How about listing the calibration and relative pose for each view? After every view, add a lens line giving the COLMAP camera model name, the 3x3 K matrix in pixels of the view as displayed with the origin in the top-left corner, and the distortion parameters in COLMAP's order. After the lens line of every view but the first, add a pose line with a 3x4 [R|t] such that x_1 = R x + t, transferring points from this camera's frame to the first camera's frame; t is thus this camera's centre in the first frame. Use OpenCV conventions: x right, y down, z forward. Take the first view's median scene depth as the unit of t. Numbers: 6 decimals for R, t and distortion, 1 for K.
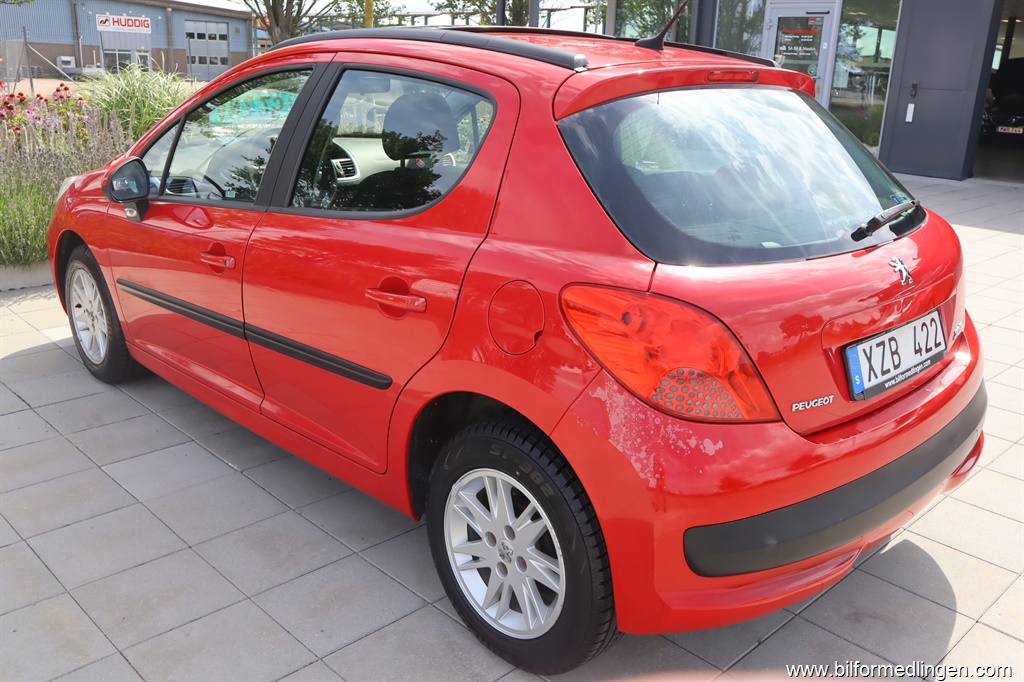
lens RADIAL K [[934.6, 0, 516.4], [0, 934.6, 338.4], [0, 0, 1]] dist [-0.011015, 0.000000]
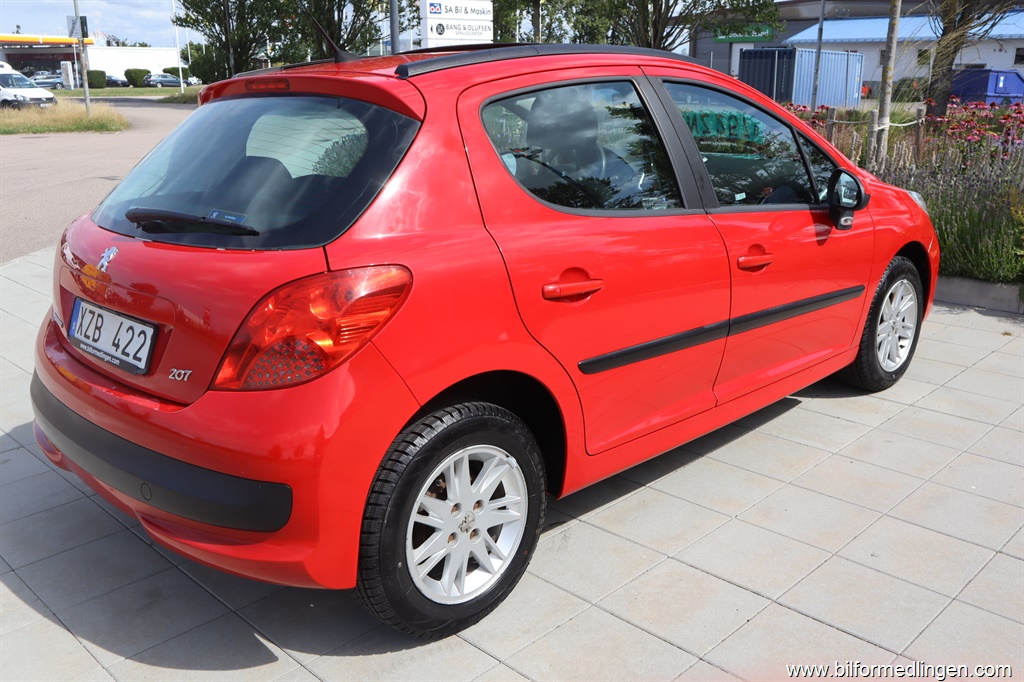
lens RADIAL K [[934.6, 0, 522.3], [0, 934.6, 342.2], [0, 0, 1]] dist [-0.011015, 0.000000]
pose [[-0.007862, 0.243457, -0.969880, 1.360603], [-0.280244, 0.930506, 0.235845, -0.341753], [0.959897, 0.273657, 0.060912, 1.305972]]
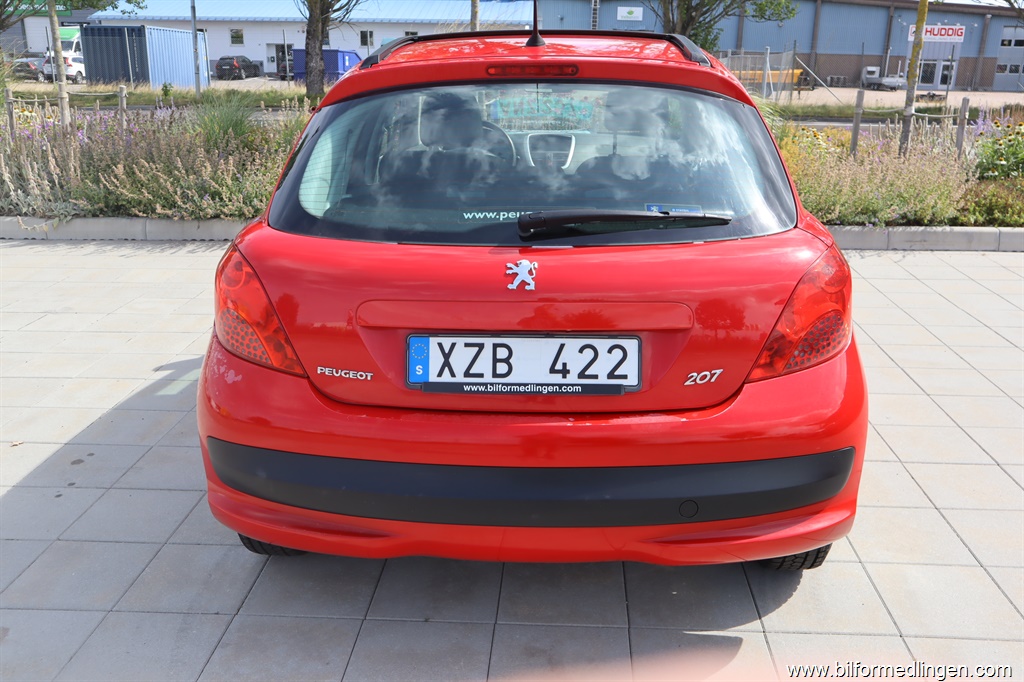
lens RADIAL K [[934.6, 0, 510.1], [0, 934.6, 343.6], [0, 0, 1]] dist [-0.011015, 0.000000]
pose [[0.658268, 0.195774, -0.726881, 0.996595], [-0.199900, 0.976384, 0.081943, -0.072711], [0.725757, 0.091363, 0.681857, 0.339614]]
